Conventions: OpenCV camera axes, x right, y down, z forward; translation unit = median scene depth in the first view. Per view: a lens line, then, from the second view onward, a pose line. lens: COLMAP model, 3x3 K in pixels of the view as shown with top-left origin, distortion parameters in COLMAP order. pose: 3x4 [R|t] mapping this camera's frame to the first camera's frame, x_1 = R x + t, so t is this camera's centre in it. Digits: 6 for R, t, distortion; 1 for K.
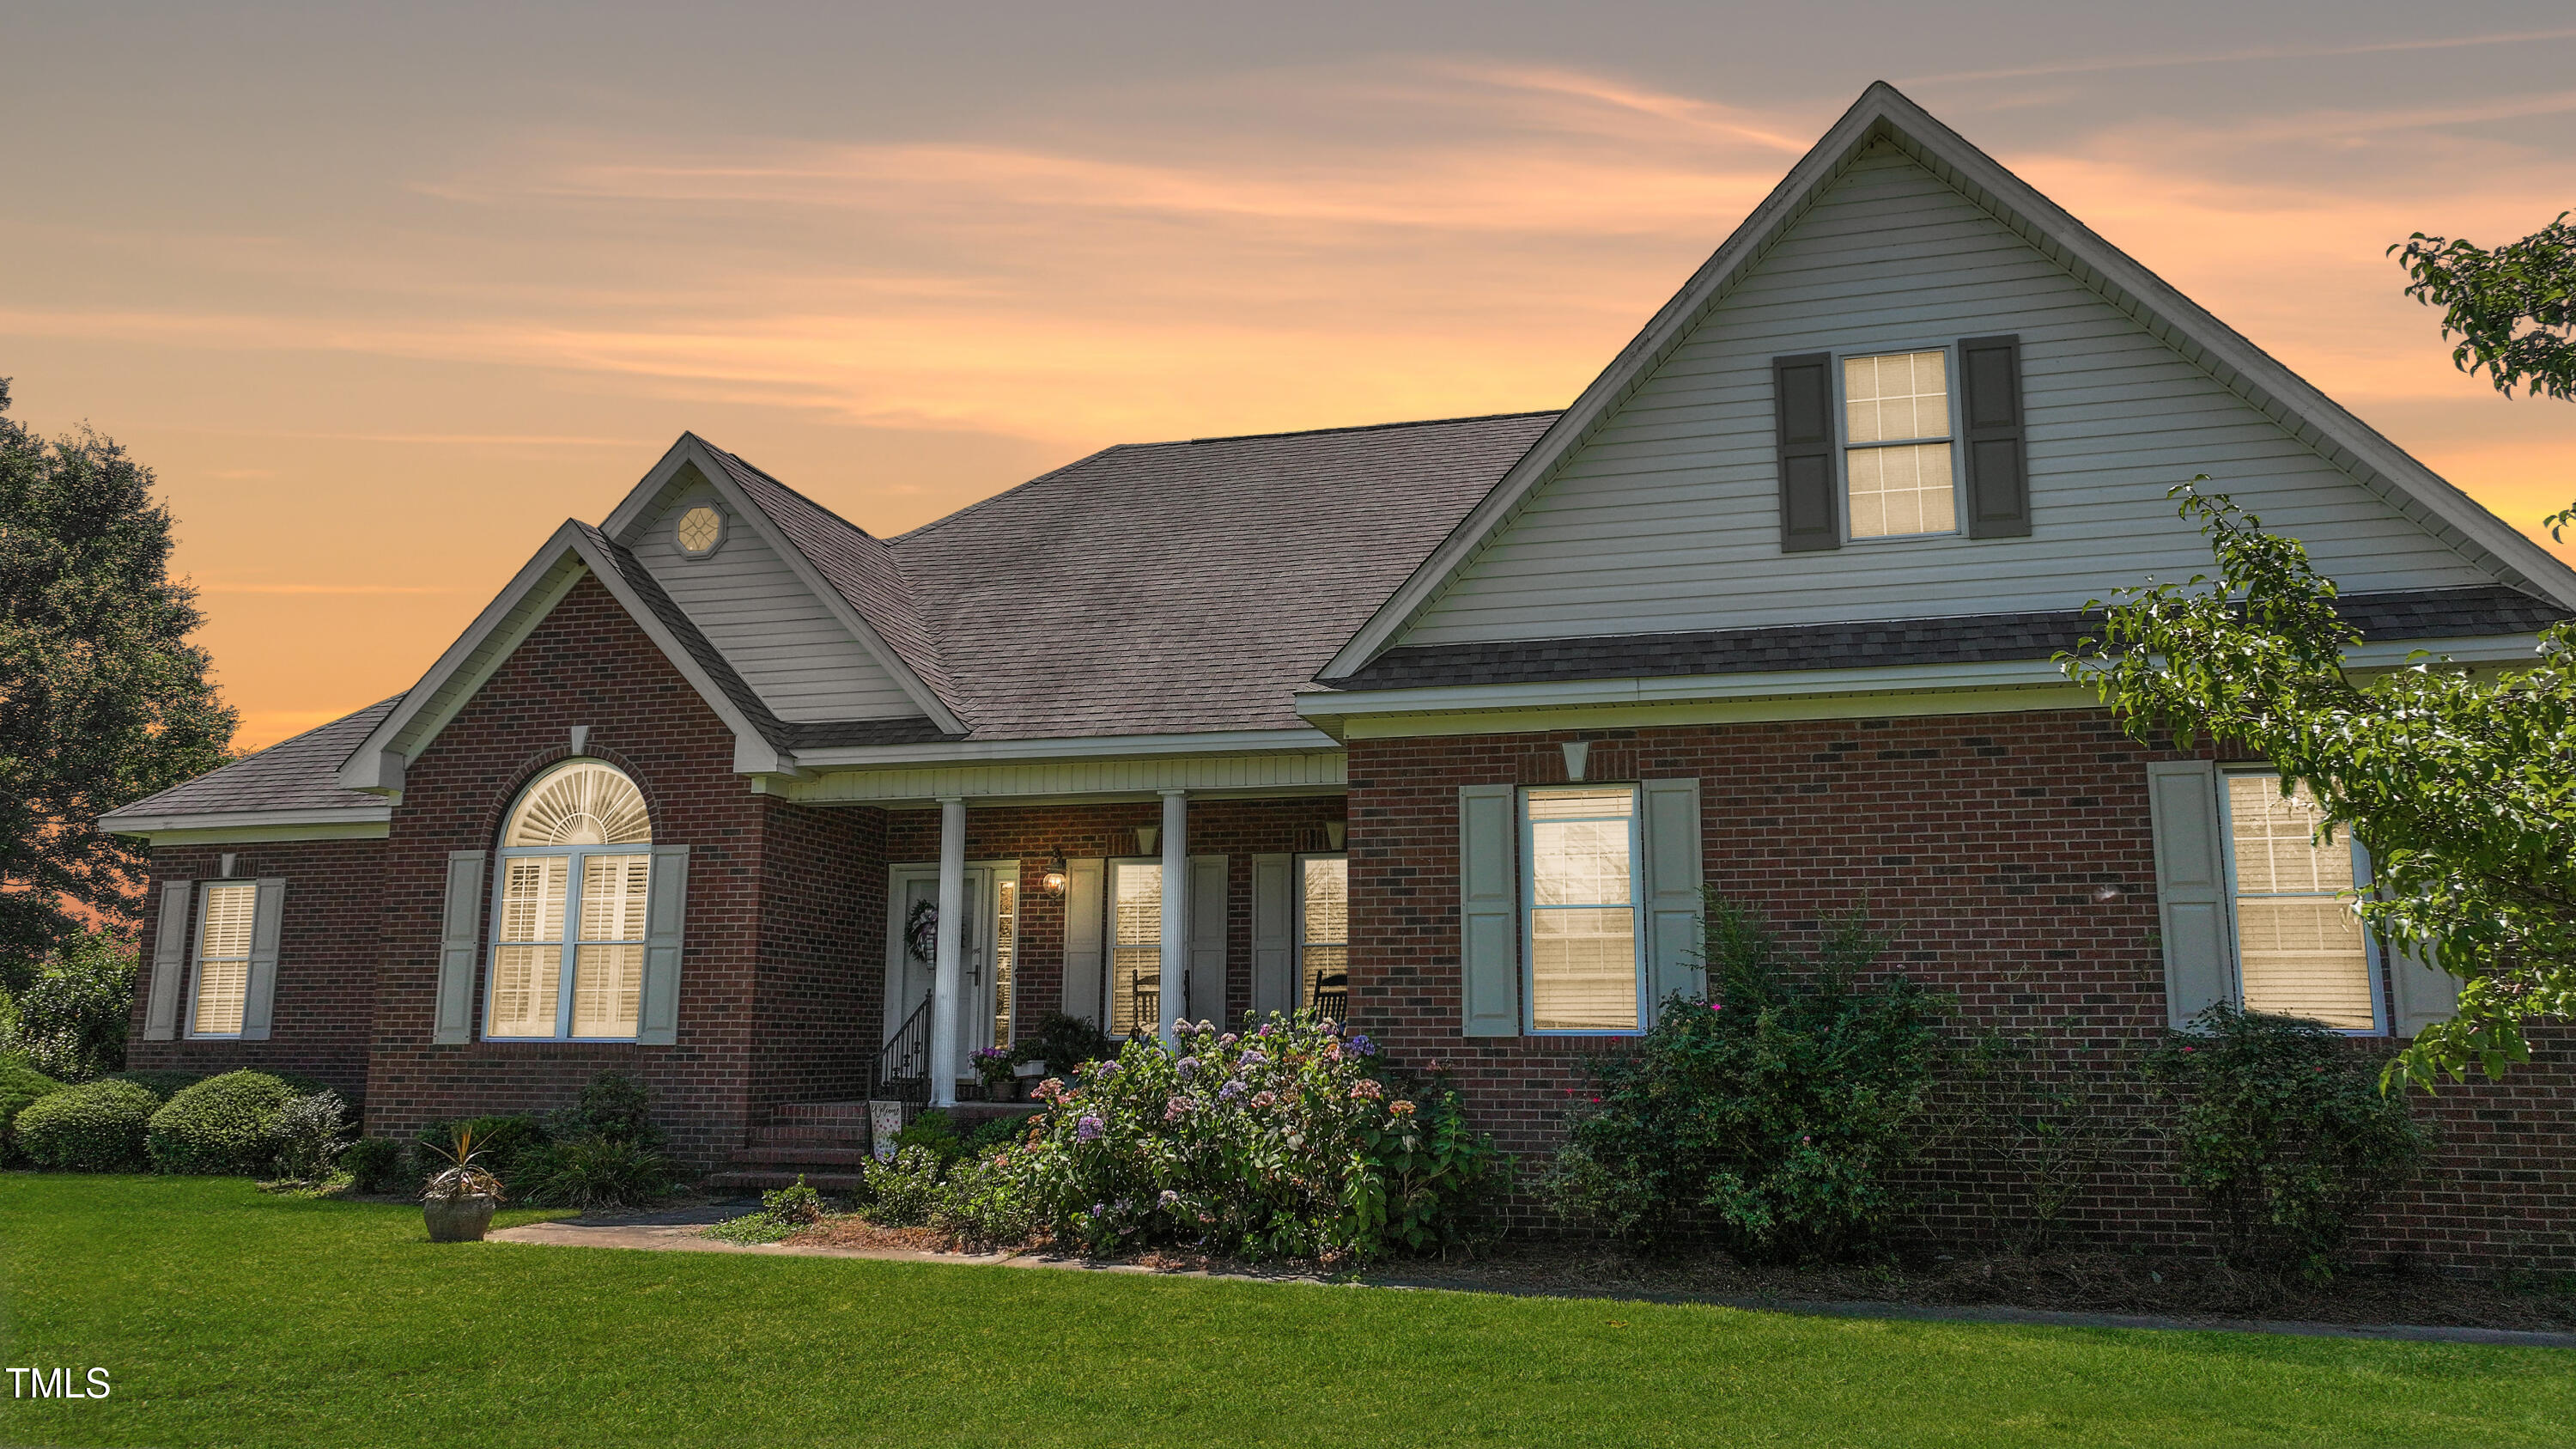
lens RADIAL K [[1830.8, 0, 1290.6], [0, 1830.8, 721.1], [0, 0, 1]] dist [-0.001815, 0.011473]
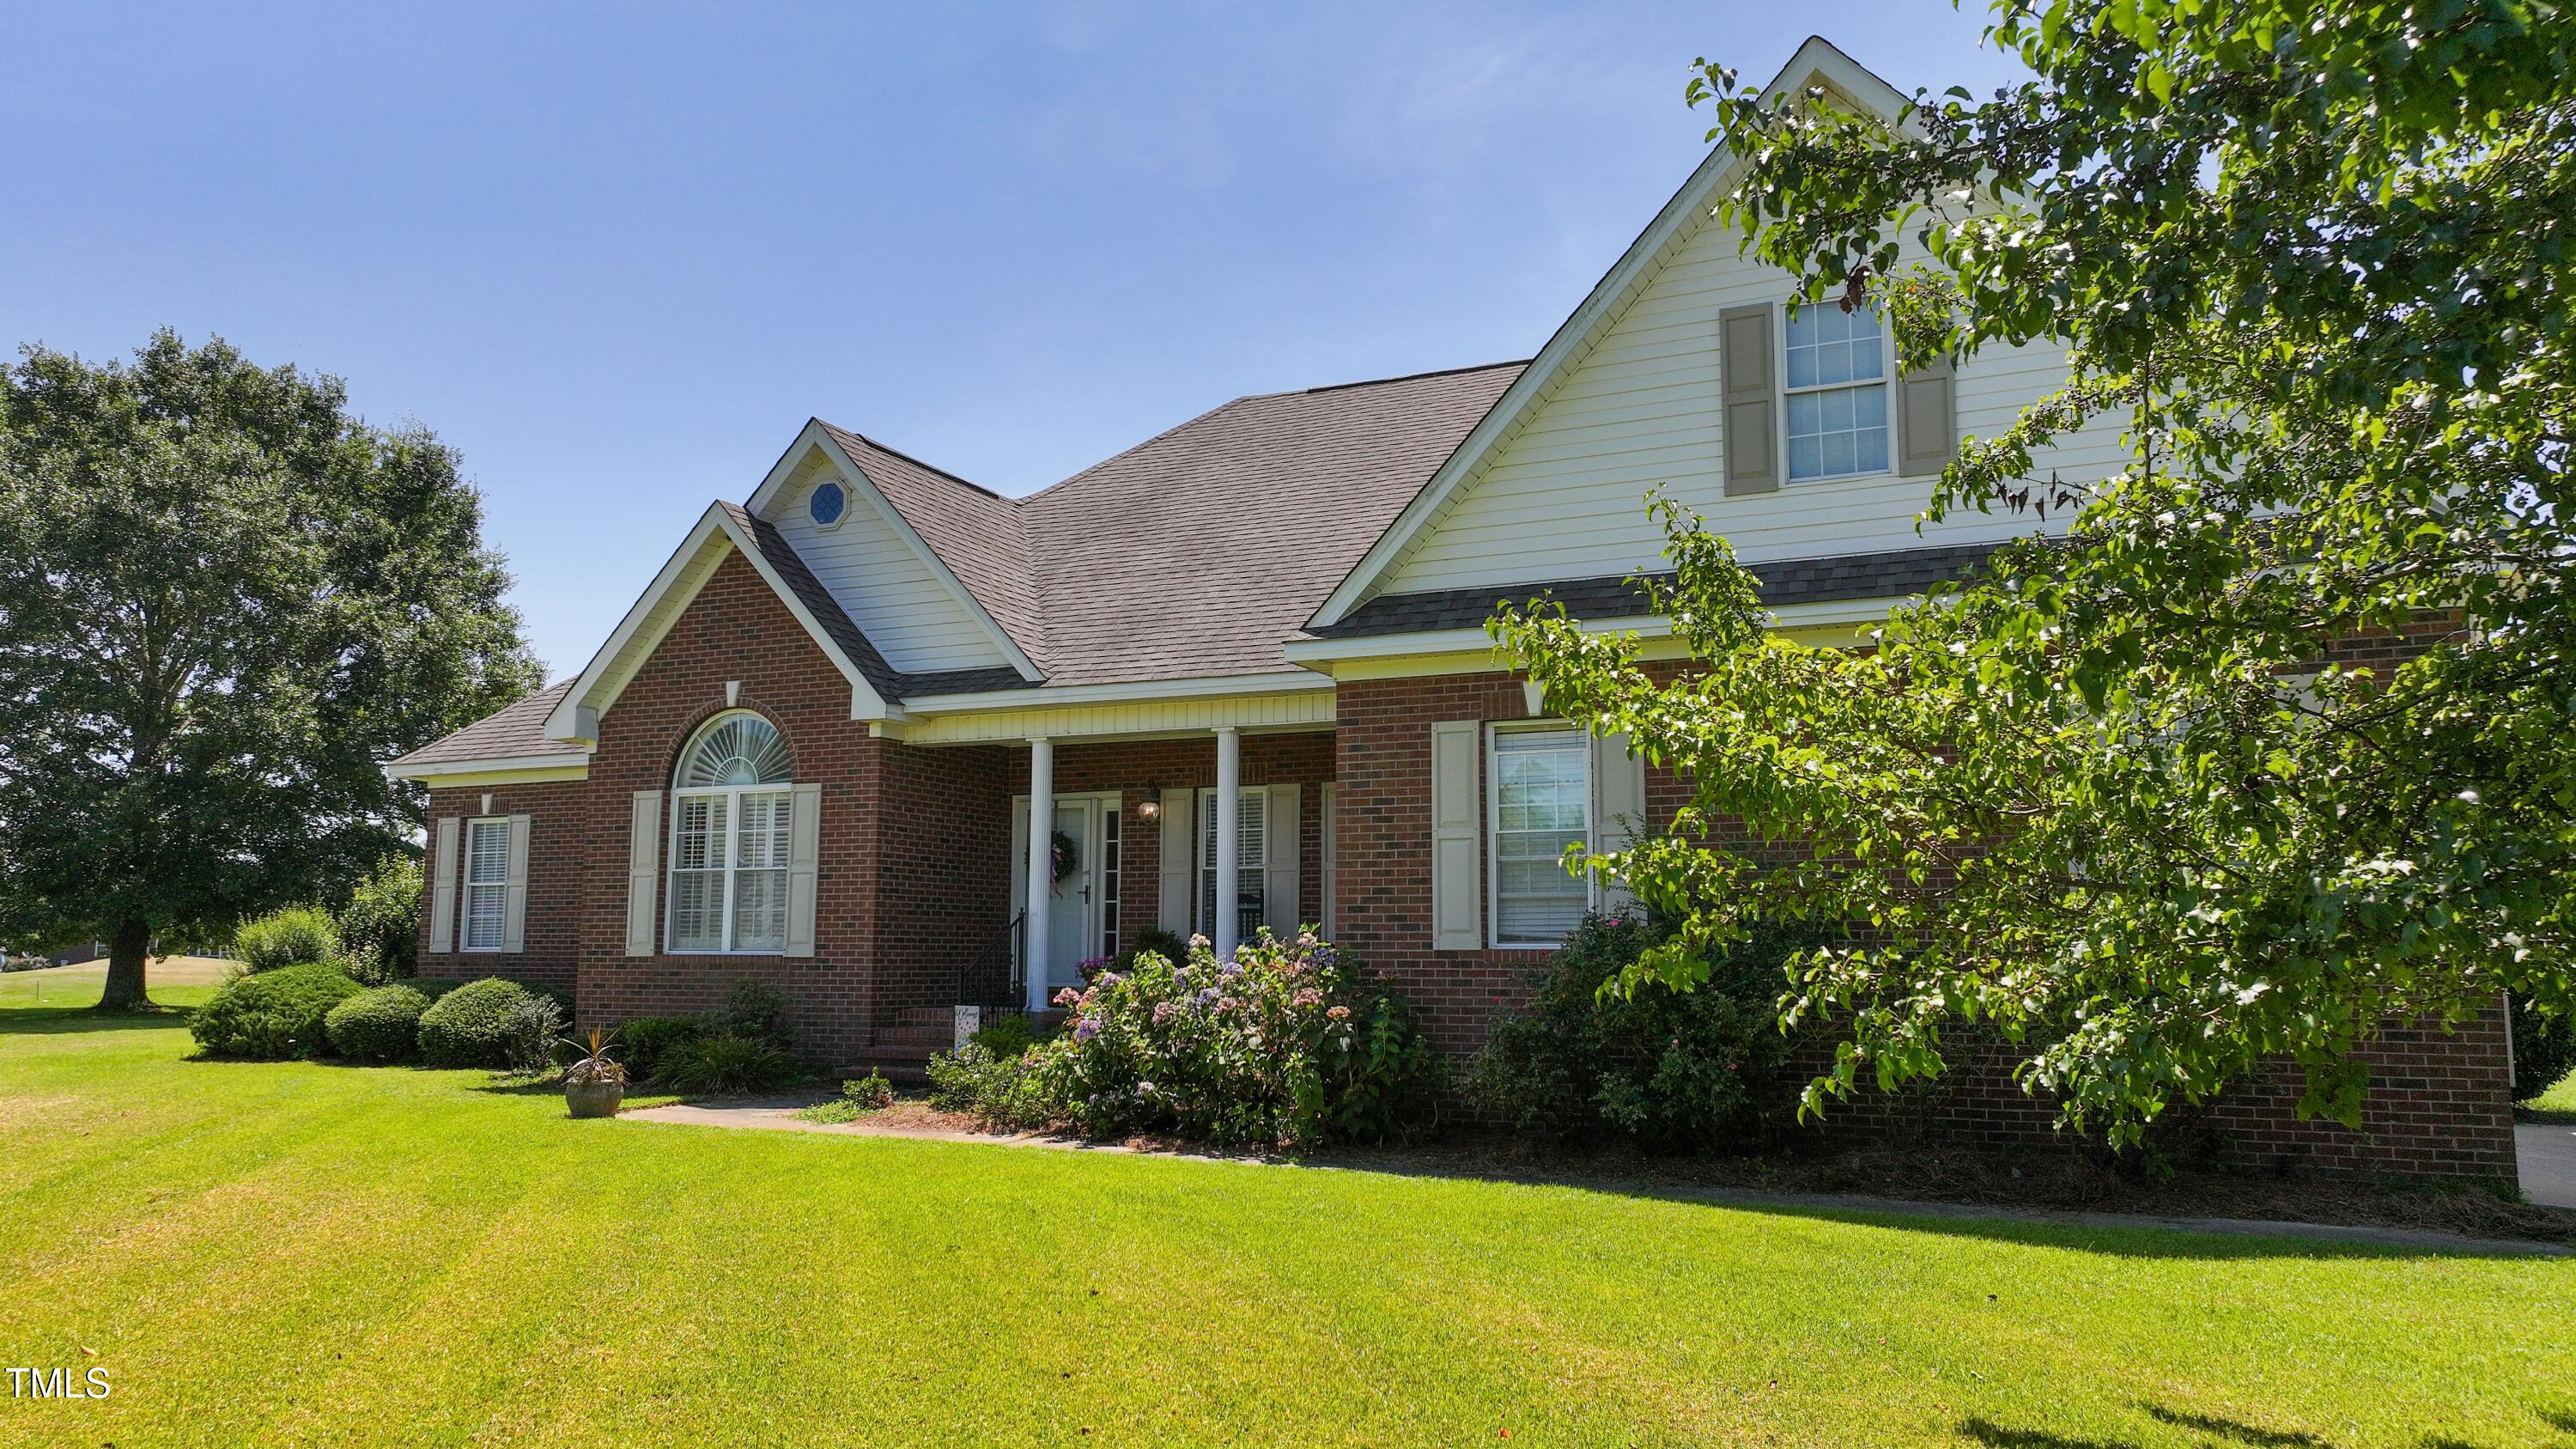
lens RADIAL K [[1827.1, 0, 1293.6], [0, 1827.1, 725.0], [0, 0, 1]] dist [0.002831, -0.002390]
pose [[0.985133, -0.021751, -0.170413, 0.161972], [0.030185, 0.998436, 0.047060, -0.013951], [0.169123, -0.051504, 0.984248, -0.073939]]
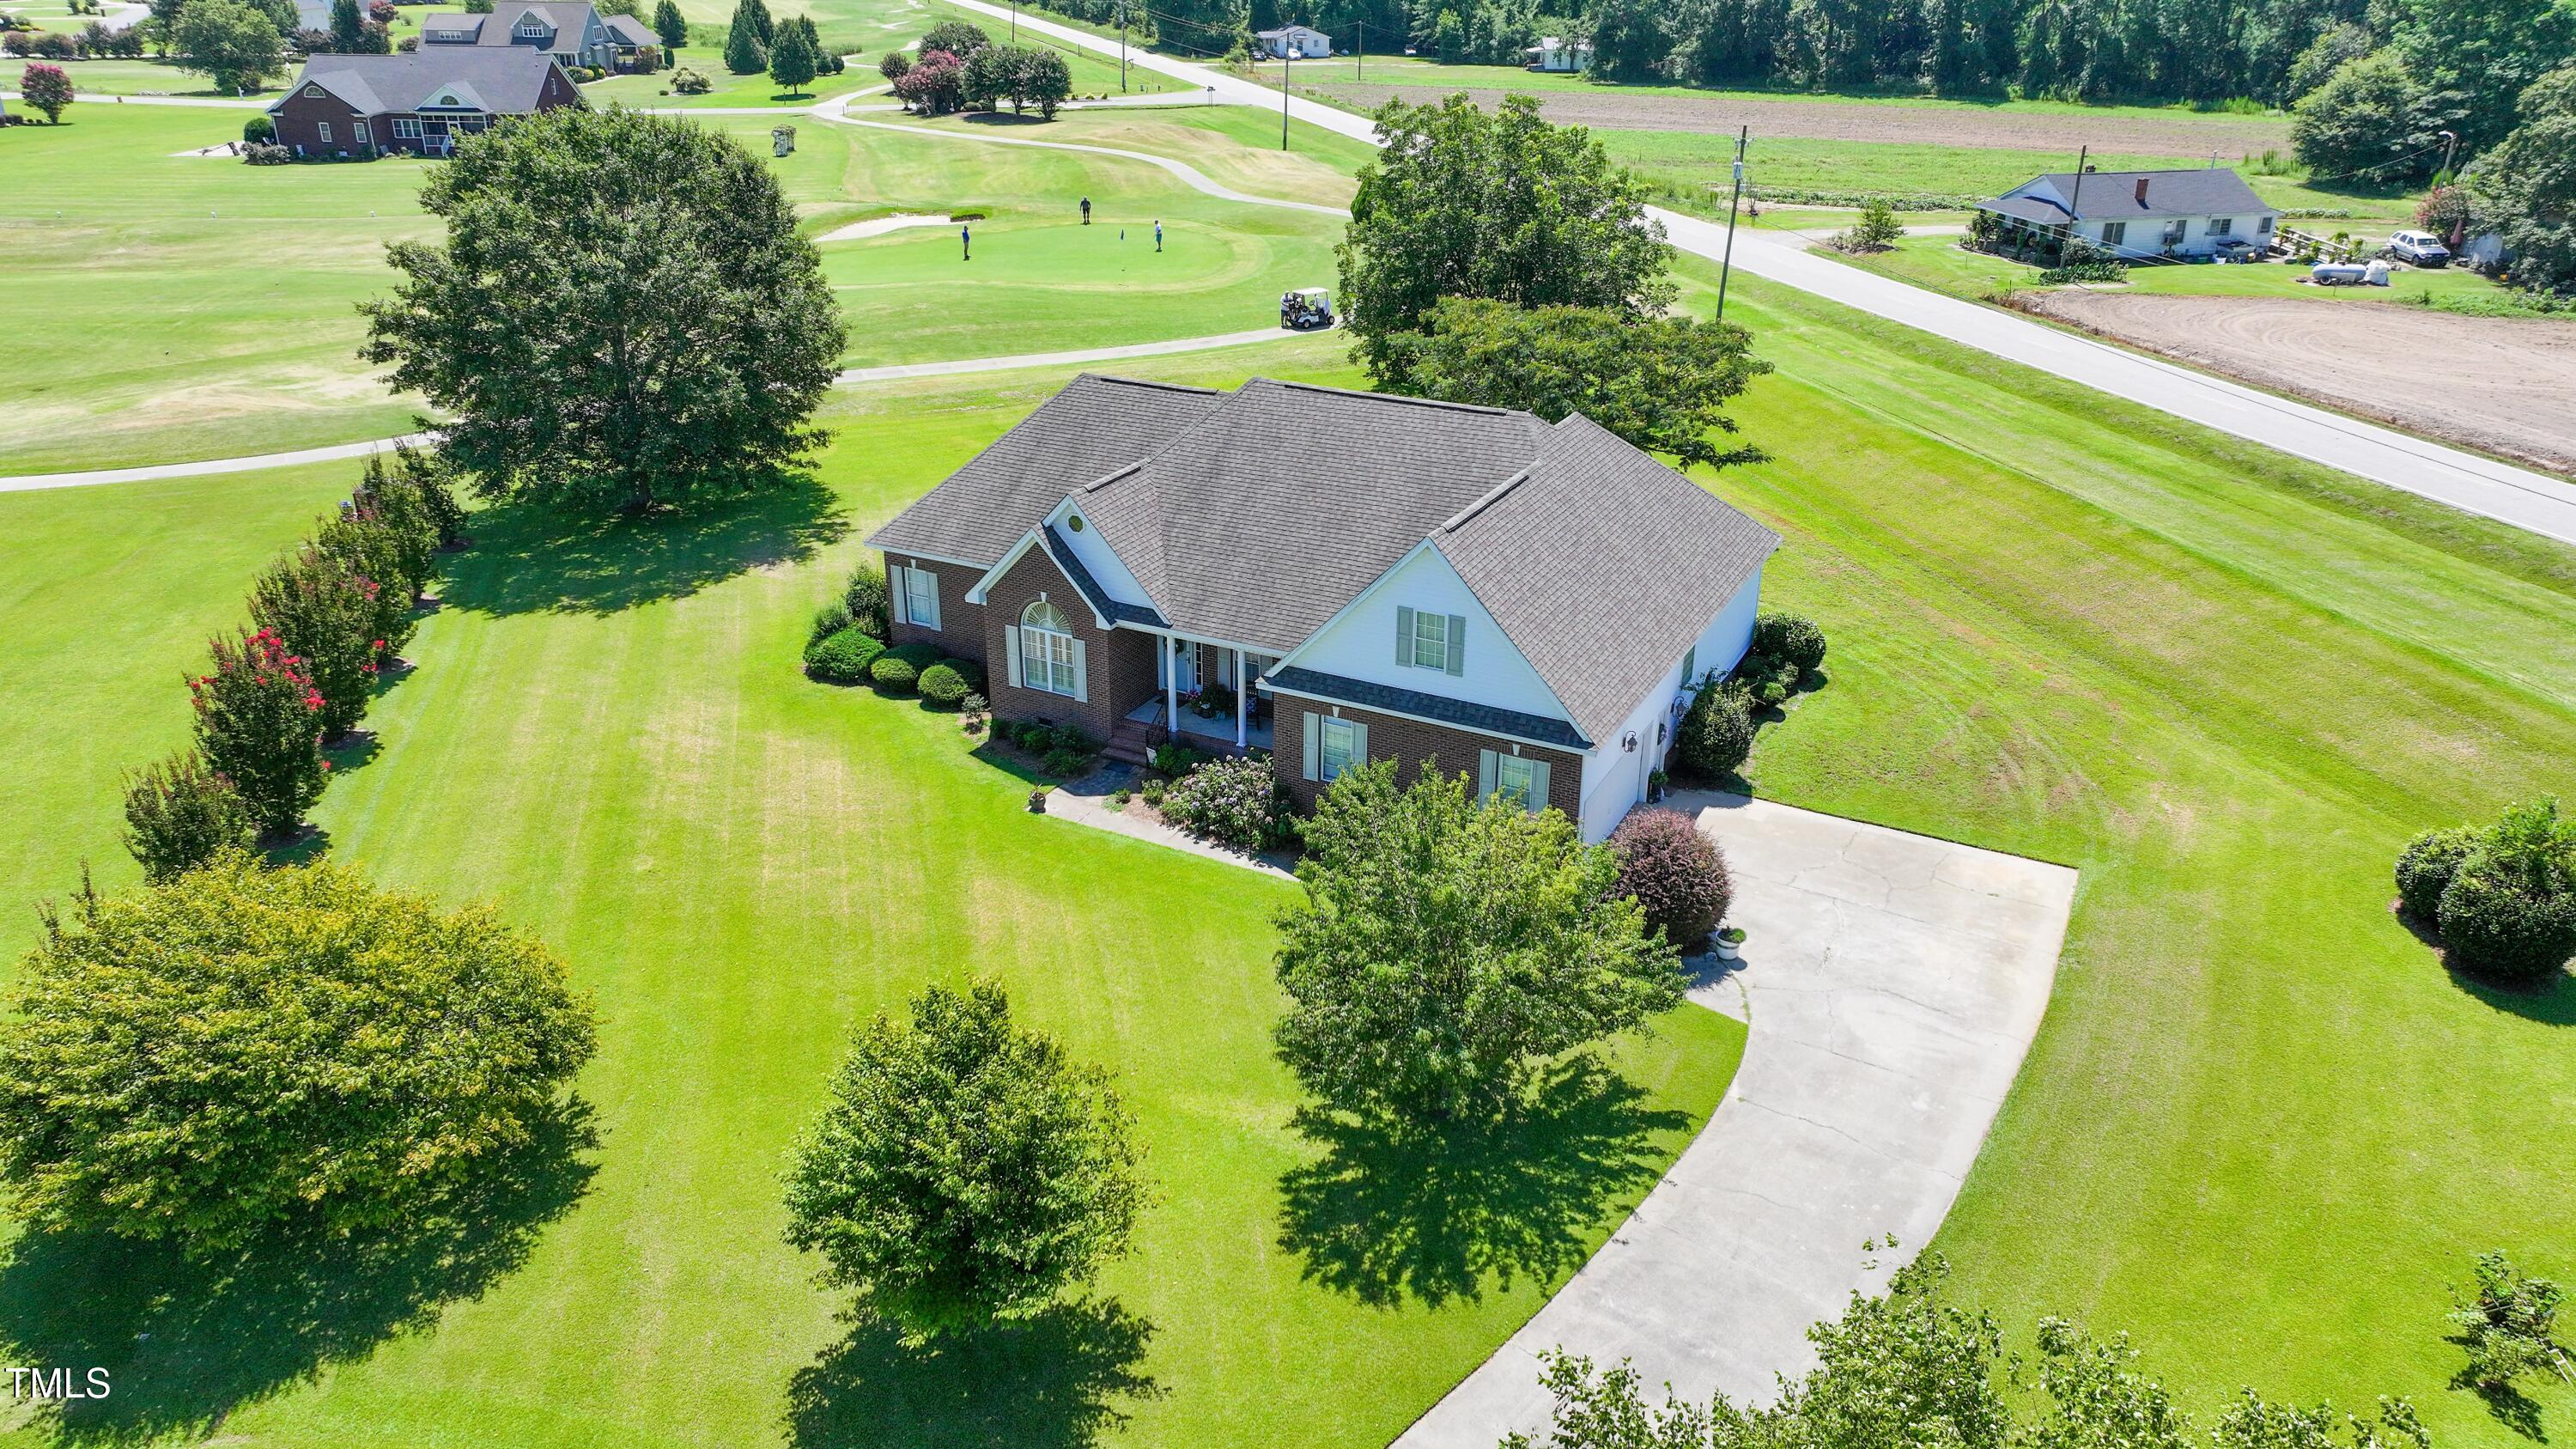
lens RADIAL K [[1827.1, 0, 1286.1], [0, 1827.1, 724.2], [0, 0, 1]] dist [0.002831, -0.002390]
pose [[0.976100, 0.085789, -0.199674, 0.596475], [0.044050, 0.821613, 0.568341, -1.507010], [0.212812, -0.563553, 0.798197, -1.372660]]
